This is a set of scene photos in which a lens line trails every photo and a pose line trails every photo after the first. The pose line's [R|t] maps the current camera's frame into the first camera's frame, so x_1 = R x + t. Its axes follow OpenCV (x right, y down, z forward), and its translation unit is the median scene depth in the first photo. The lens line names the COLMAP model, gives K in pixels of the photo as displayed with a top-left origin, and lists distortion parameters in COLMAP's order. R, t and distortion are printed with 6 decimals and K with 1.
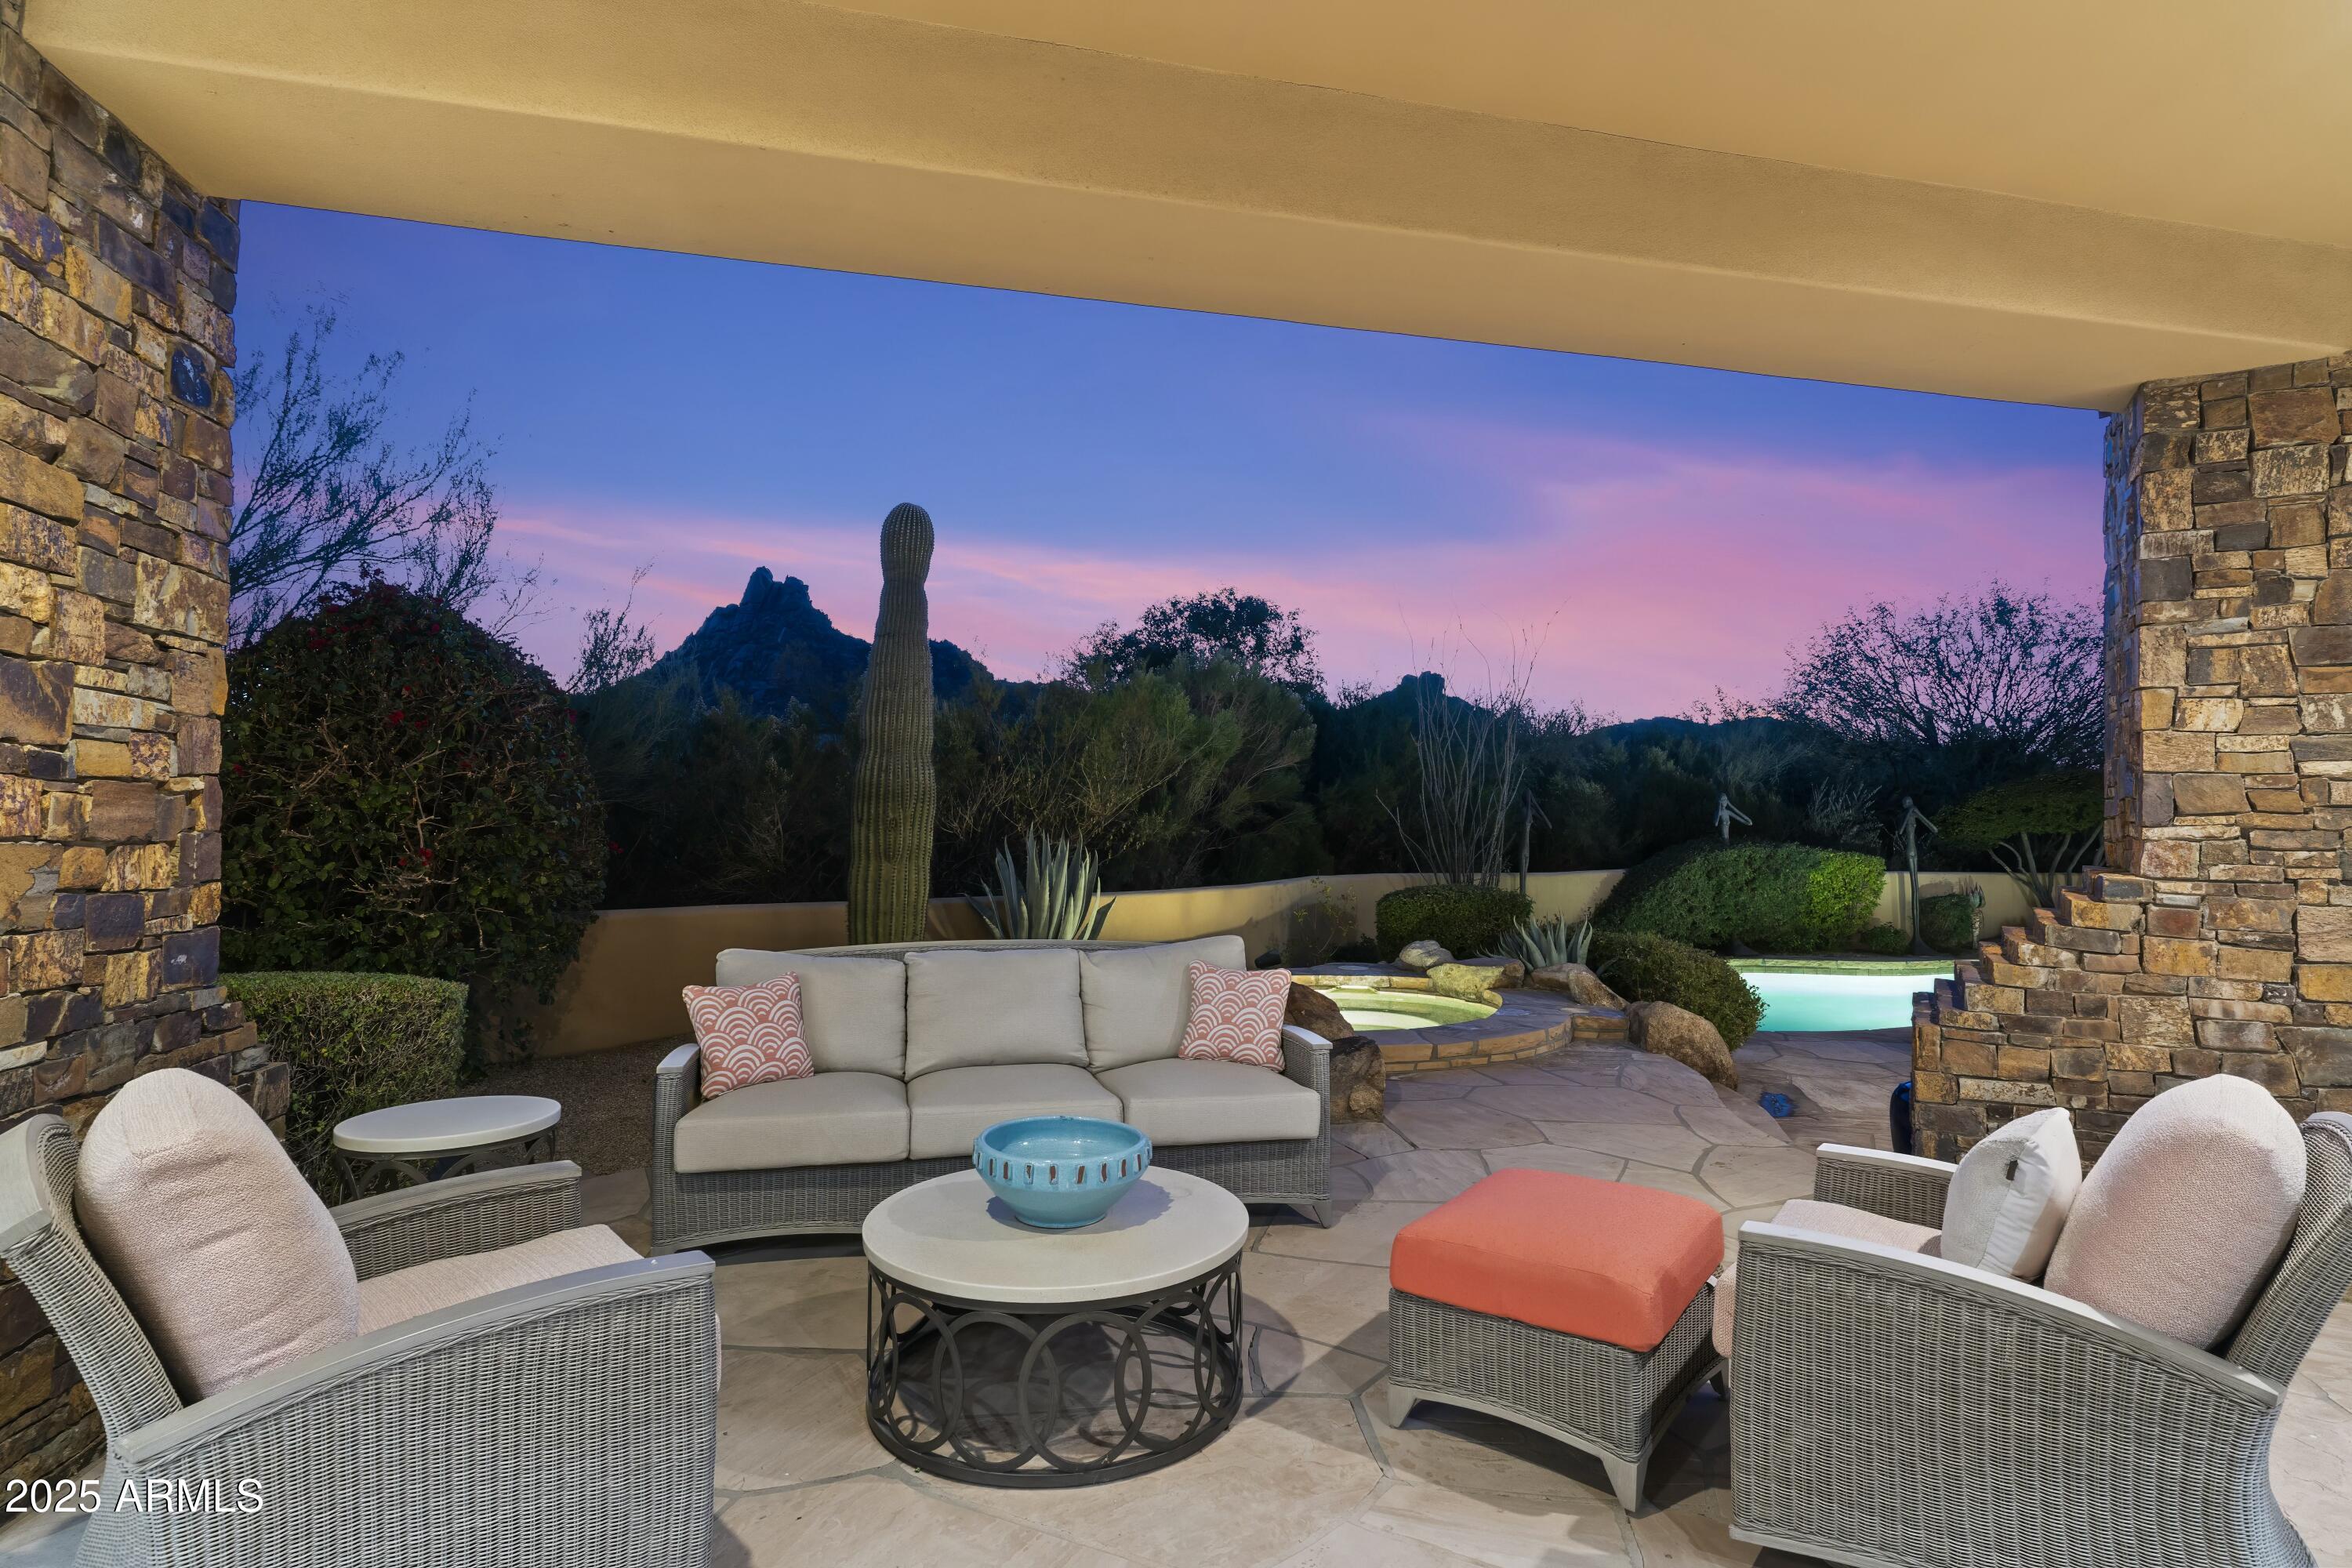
lens RADIAL K [[1215.9, 0, 1177.5], [0, 1215.9, 787.5], [0, 0, 1]] dist [0.004500, 0.001320]
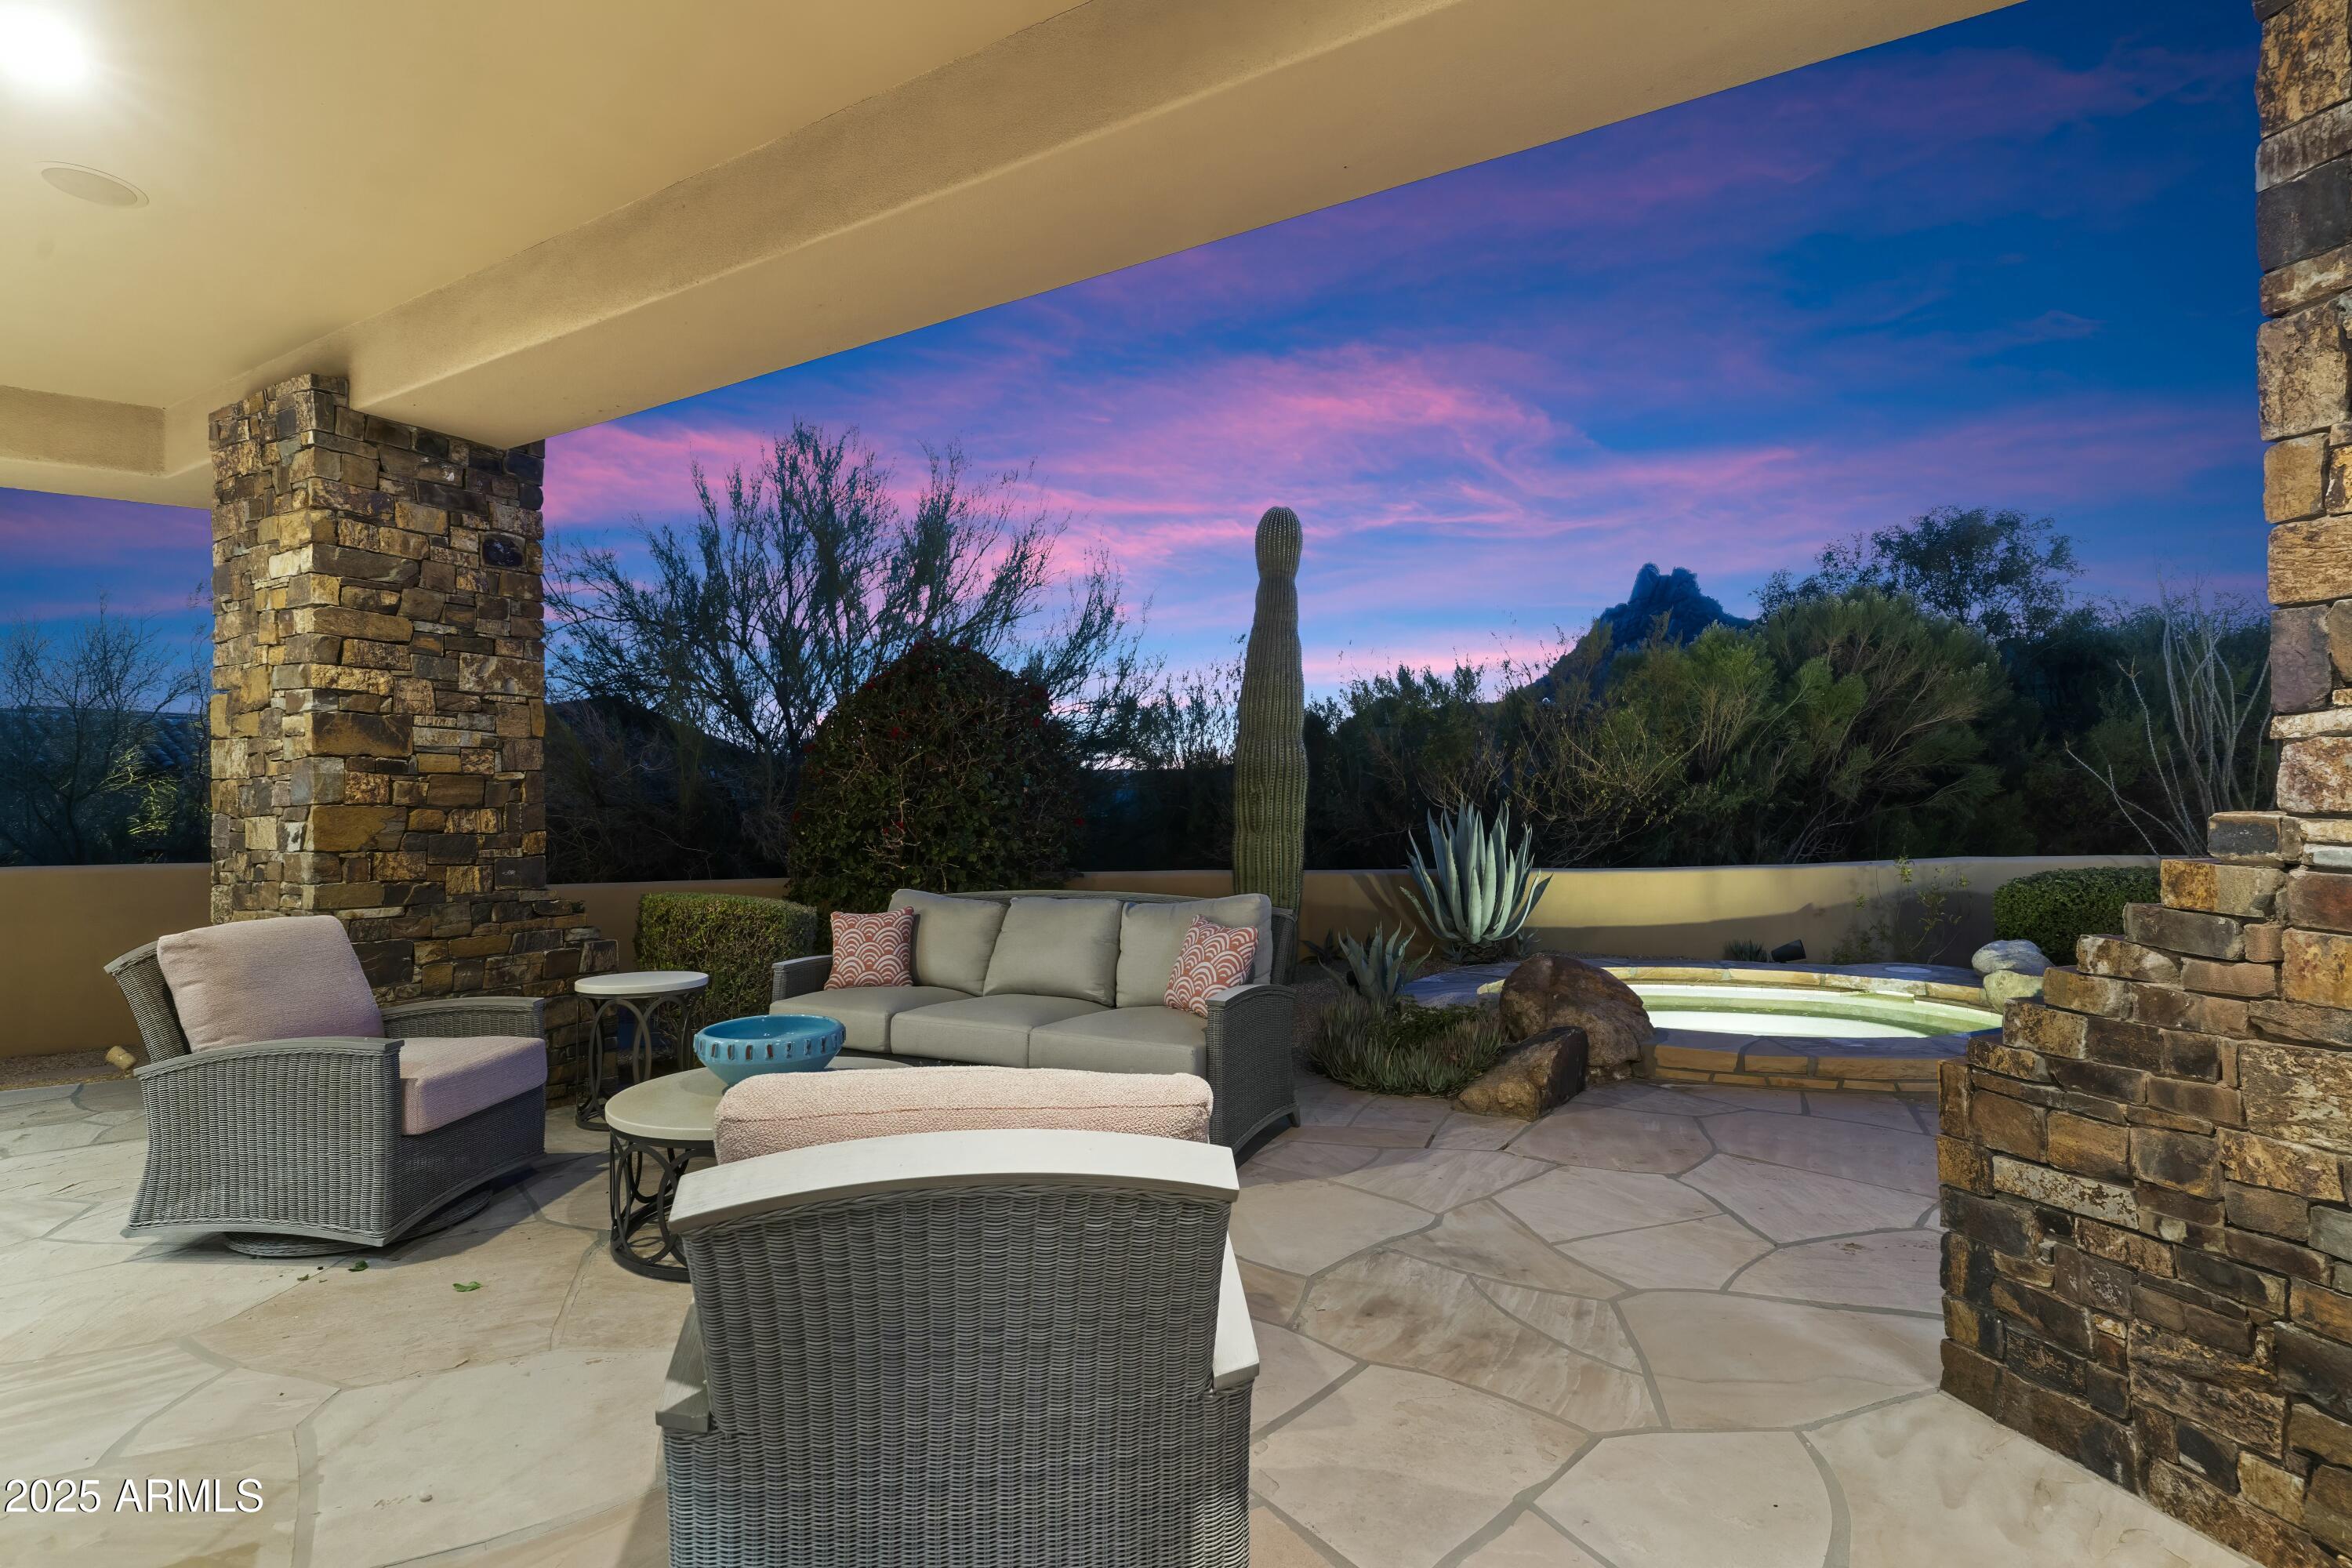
lens RADIAL K [[1153.3, 0, 1169.9], [0, 1153.3, 790.8], [0, 0, 1]] dist [0.004053, 0.000563]
pose [[0.718002, -0.032247, -0.695293, 0.800639], [0.037493, 0.999268, -0.007628, 0.050885], [0.695030, -0.020592, 0.718686, 0.330663]]
